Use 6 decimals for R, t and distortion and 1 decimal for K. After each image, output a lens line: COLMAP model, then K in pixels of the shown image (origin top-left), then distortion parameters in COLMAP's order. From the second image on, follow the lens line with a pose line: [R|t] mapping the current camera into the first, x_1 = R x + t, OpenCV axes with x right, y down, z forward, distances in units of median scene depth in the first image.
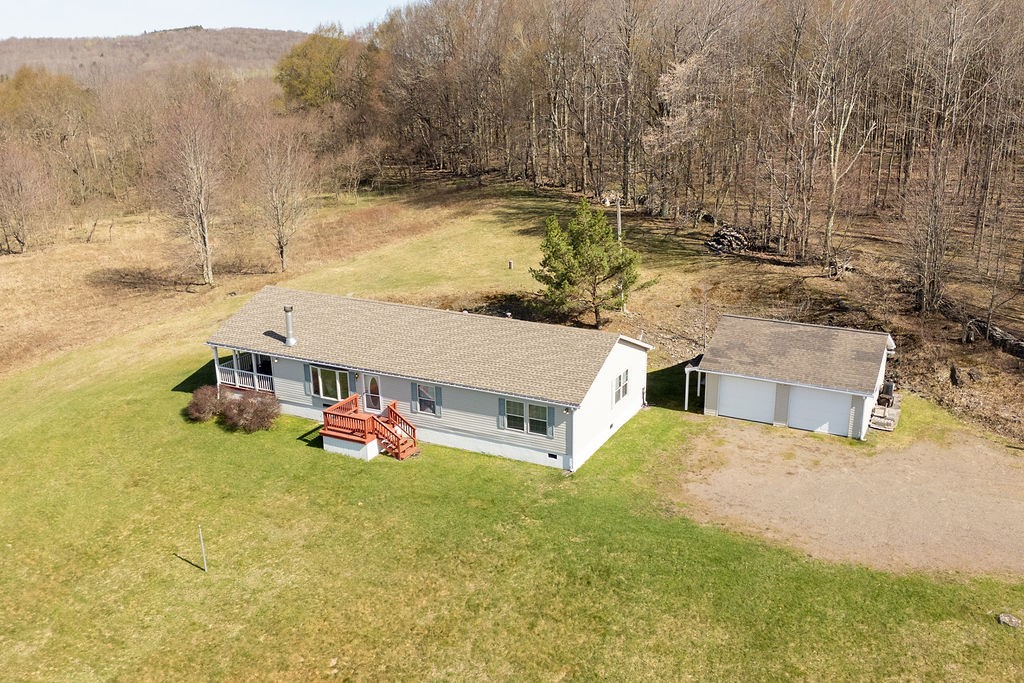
lens RADIAL K [[952.6, 0, 555.9], [0, 952.6, 340.1], [0, 0, 1]] dist [0.078550, 0.000000]
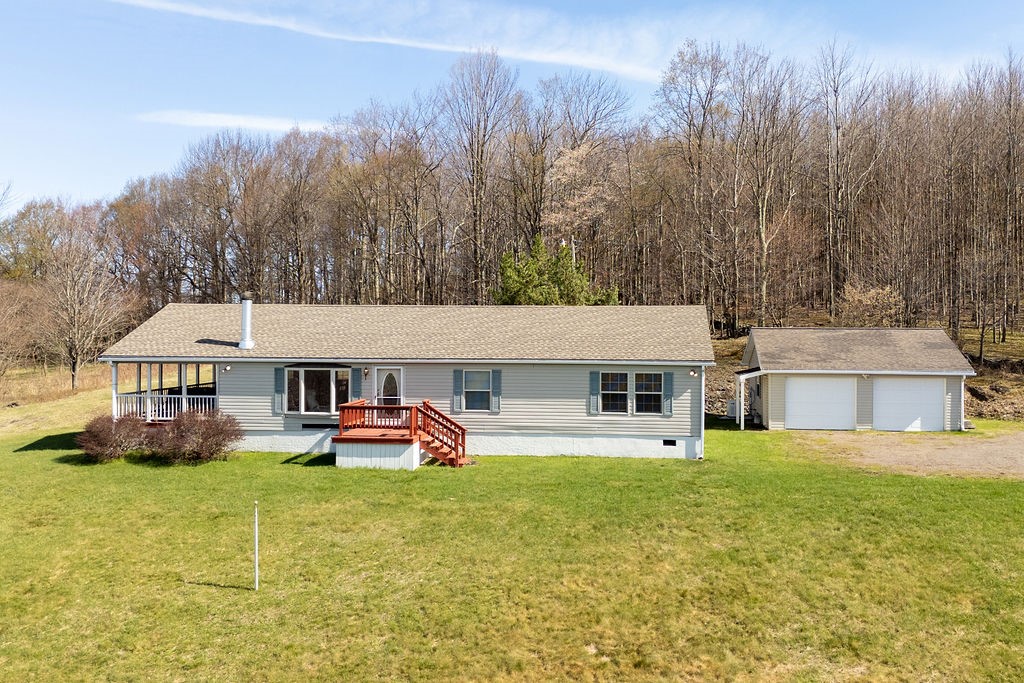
lens RADIAL K [[952.6, 0, 538.0], [0, 952.6, 341.2], [0, 0, 1]] dist [0.078550, 0.000000]
pose [[0.940824, 0.002118, 0.338888, -0.343526], [0.097255, 0.956232, -0.275976, 0.234740], [-0.324640, 0.292603, 0.899440, 0.325352]]
